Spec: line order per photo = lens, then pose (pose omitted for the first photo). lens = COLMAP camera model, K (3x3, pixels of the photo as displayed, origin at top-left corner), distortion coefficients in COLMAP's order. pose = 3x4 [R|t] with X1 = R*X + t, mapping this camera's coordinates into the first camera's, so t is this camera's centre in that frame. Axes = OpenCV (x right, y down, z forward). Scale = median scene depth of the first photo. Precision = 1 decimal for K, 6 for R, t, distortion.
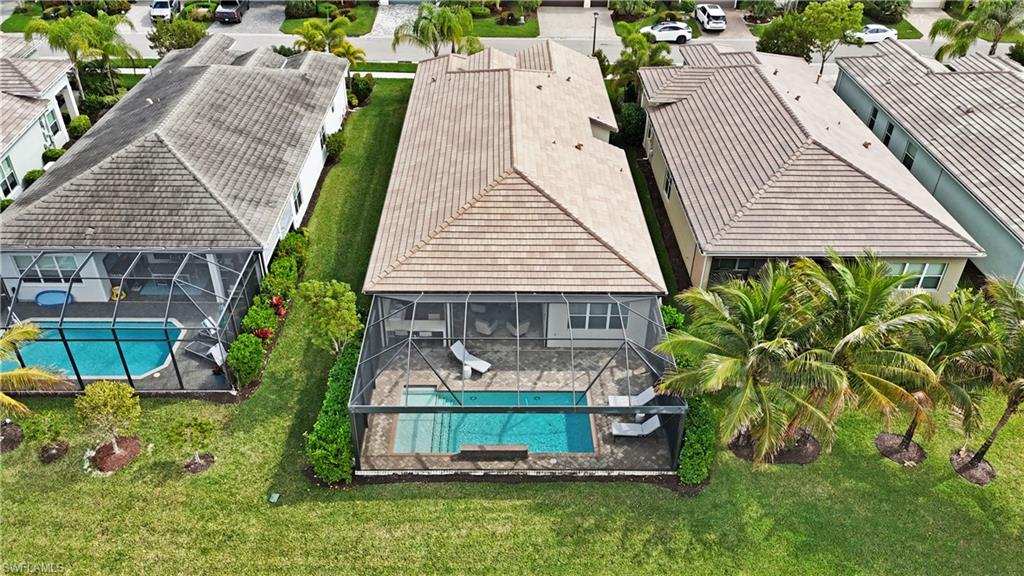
lens RADIAL K [[741.9, 0, 512.0], [0, 741.9, 288.0], [0, 0, 1]] dist [0.006867, -0.001809]
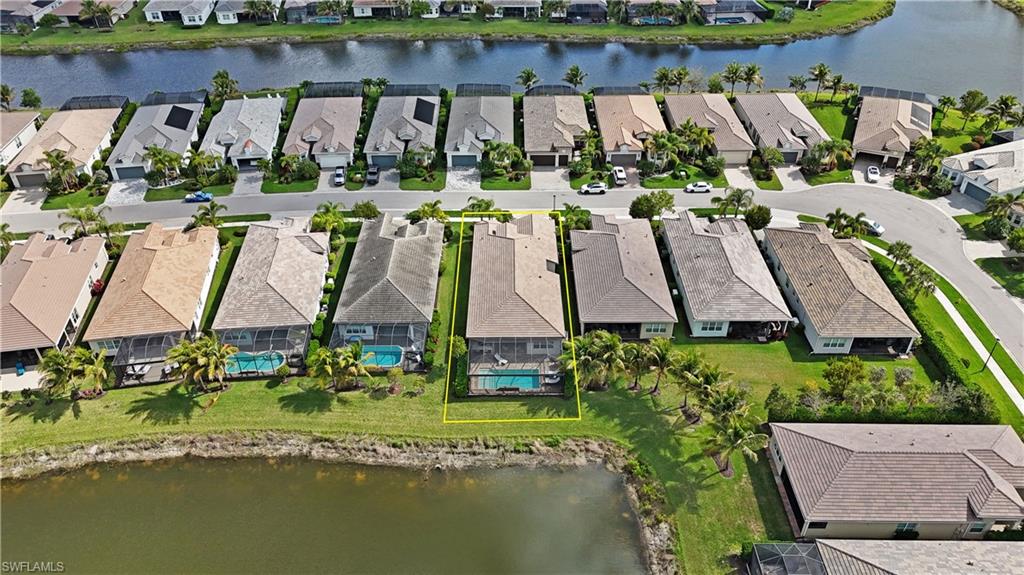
lens RADIAL K [[741.9, 0, 512.0], [0, 741.9, 287.5], [0, 0, 1]] dist [0.006867, -0.001809]
pose [[0.999719, -0.009224, -0.021849, 0.058259], [0.009887, 0.999488, 0.030445, -0.290826], [0.021557, -0.030653, 0.999298, -2.033104]]
